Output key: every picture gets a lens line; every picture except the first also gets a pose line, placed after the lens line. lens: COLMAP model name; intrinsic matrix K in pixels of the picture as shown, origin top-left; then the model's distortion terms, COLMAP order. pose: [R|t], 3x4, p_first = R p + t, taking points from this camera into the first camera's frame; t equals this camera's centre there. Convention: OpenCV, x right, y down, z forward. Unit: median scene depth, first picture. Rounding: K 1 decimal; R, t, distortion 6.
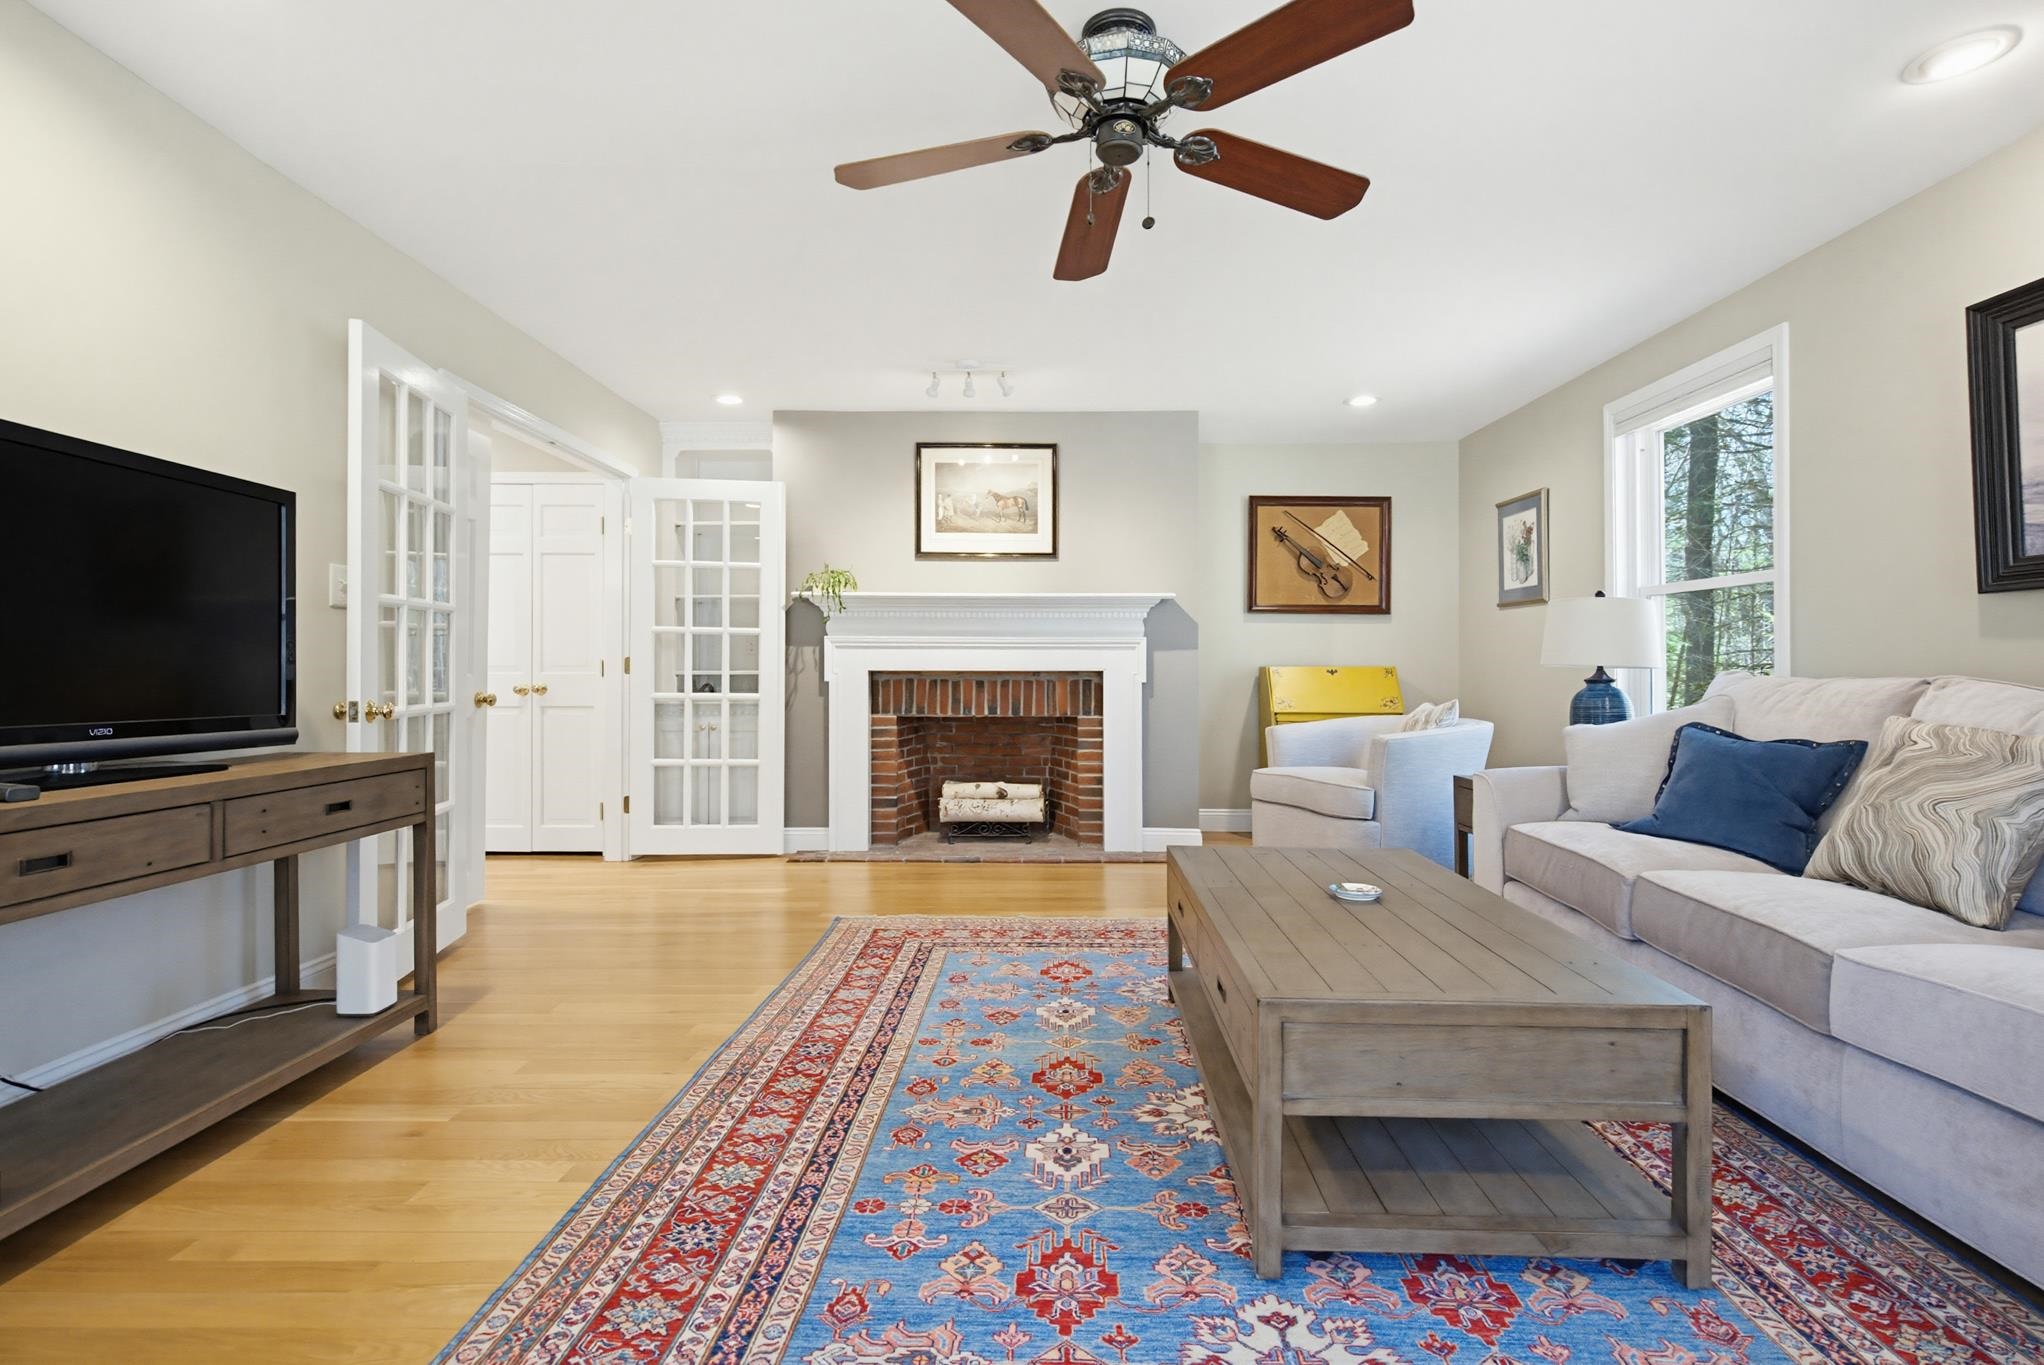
lens RADIAL K [[954.1, 0, 1041.1], [0, 954.1, 664.1], [0, 0, 1]] dist [-0.000485, -0.000442]
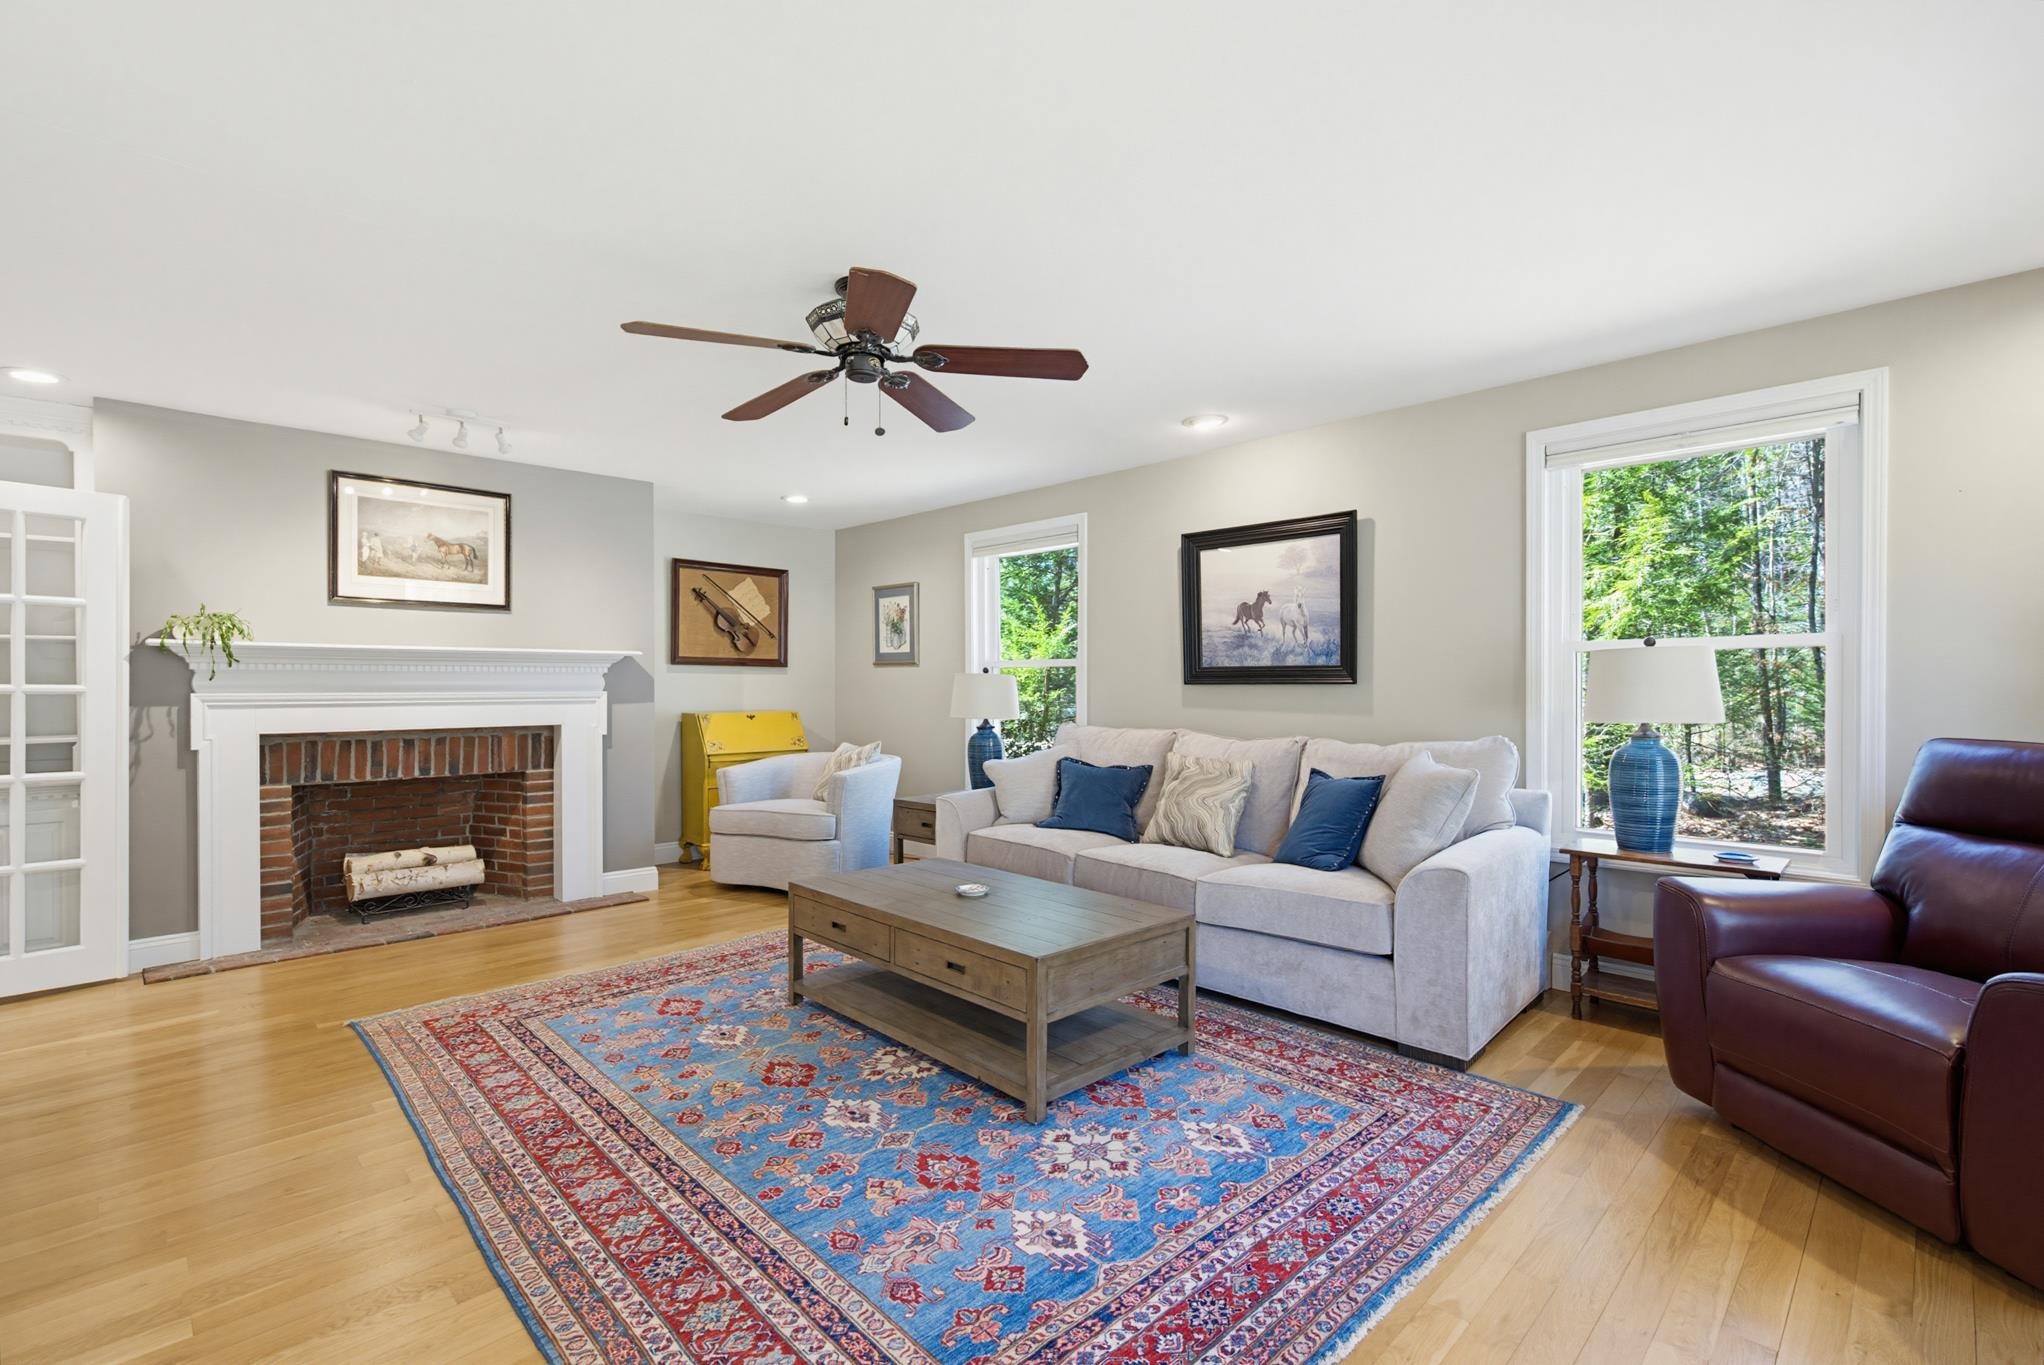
lens RADIAL K [[912.4, 0, 1022.0], [0, 912.4, 682.5], [0, 0, 1]] dist [0.000223, -0.000397]
pose [[0.708266, -0.001145, 0.705944, -0.286640], [-0.000730, 0.999997, 0.002355, -0.042629], [-0.705945, -0.002183, 0.708263, -0.036340]]
